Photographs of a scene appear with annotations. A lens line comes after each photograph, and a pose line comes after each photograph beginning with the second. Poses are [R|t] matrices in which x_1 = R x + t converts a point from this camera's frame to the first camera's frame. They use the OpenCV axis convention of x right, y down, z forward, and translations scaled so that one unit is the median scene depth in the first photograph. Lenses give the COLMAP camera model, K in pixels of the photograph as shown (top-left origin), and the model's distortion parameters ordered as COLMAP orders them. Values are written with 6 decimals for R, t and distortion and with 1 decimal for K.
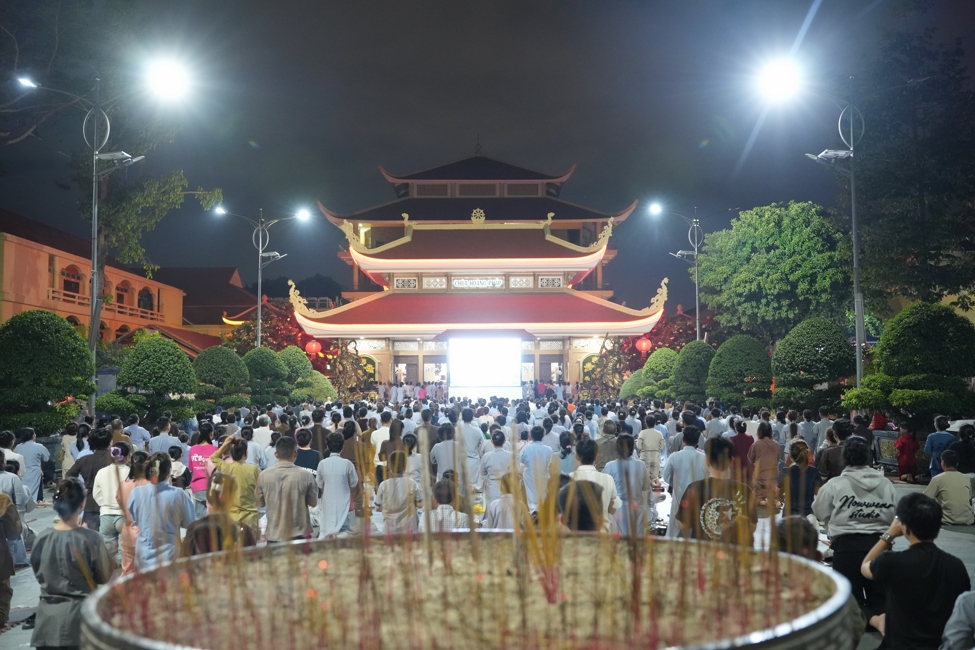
lens RADIAL K [[984.3, 0, 482.0], [0, 984.3, 326.2], [0, 0, 1]] dist [0.018379, 0.000000]
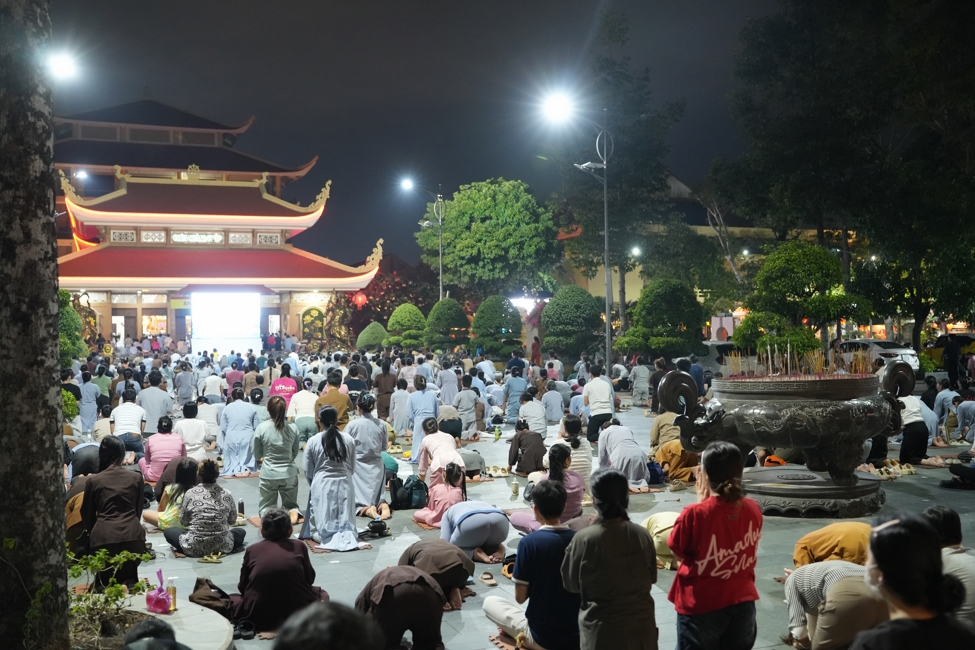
lens RADIAL K [[997.2, 0, 487.3], [0, 997.2, 323.7], [0, 0, 1]] dist [-0.053774, 0.000000]
pose [[0.935536, -0.002418, 0.353222, -0.092915], [-0.014338, 0.998893, 0.044812, -0.005426], [-0.352940, -0.046987, 0.934466, -0.084432]]
